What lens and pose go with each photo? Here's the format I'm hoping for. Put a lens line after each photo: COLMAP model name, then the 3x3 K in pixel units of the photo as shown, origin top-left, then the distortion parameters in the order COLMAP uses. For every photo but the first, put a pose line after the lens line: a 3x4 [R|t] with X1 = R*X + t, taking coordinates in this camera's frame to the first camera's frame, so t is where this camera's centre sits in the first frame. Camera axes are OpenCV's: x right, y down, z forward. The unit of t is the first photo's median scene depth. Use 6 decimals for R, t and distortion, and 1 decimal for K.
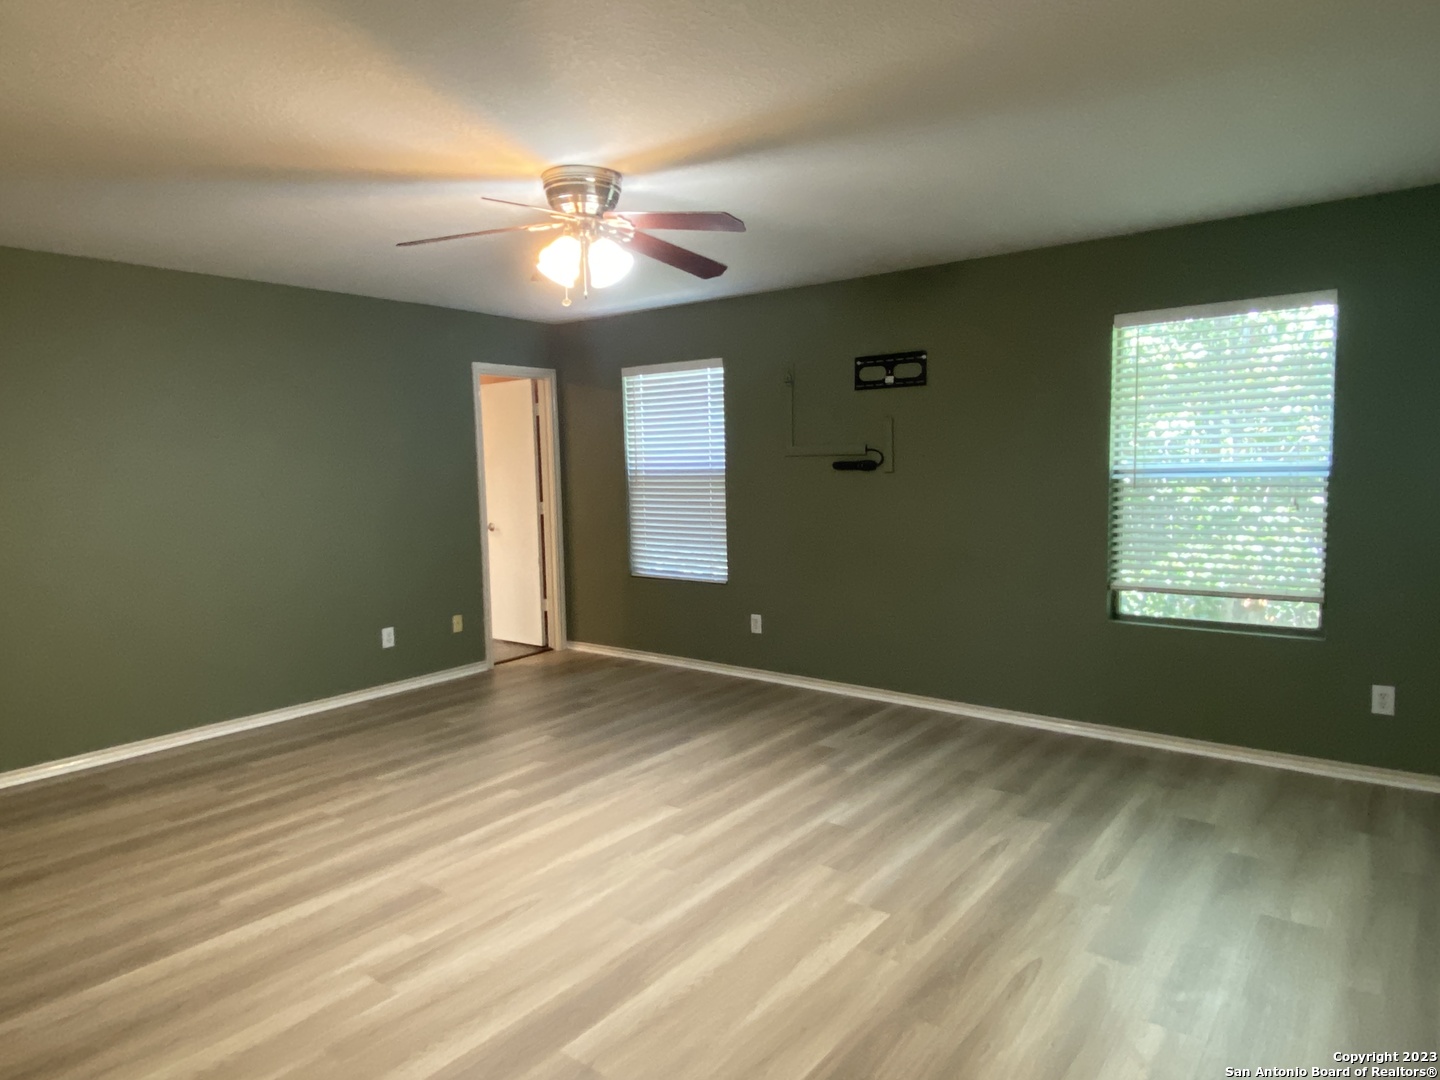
lens RADIAL K [[897.9, 0, 720.0], [0, 897.9, 540.0], [0, 0, 1]] dist [0.001951, -0.000069]
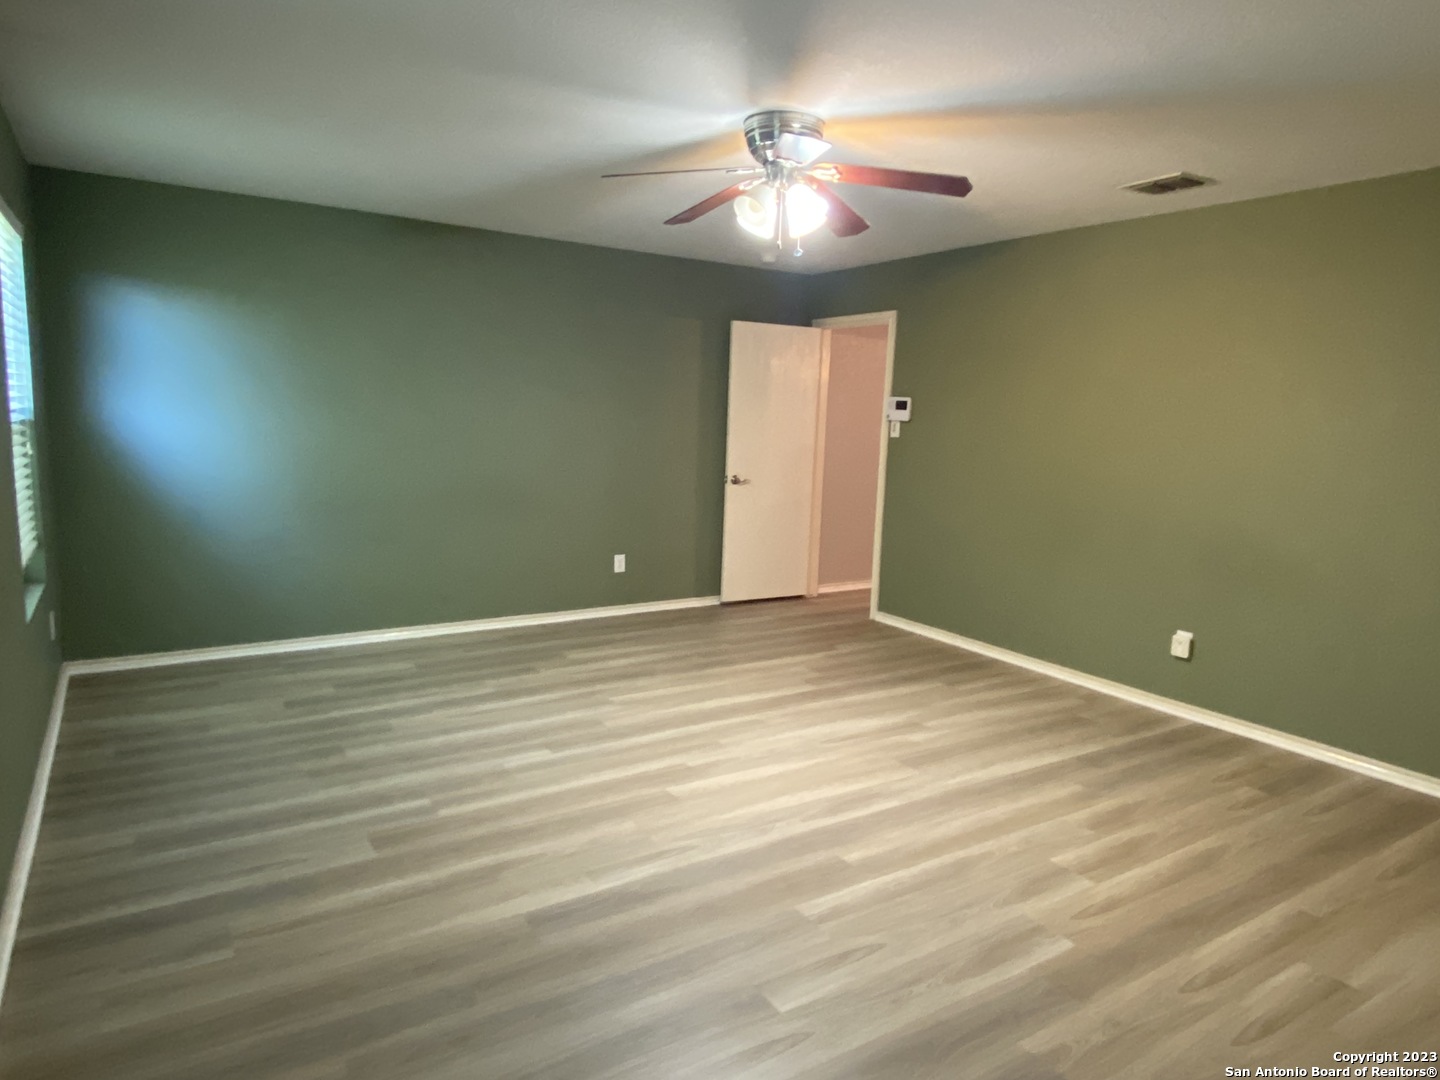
lens RADIAL K [[897.9, 0, 720.0], [0, 897.9, 540.0], [0, 0, 1]] dist [0.001951, -0.000069]
pose [[-0.942316, -0.058930, 0.329497, -0.395704], [0.014178, 0.976470, 0.215188, -0.152935], [-0.334425, 0.207447, -0.919307, 1.825966]]
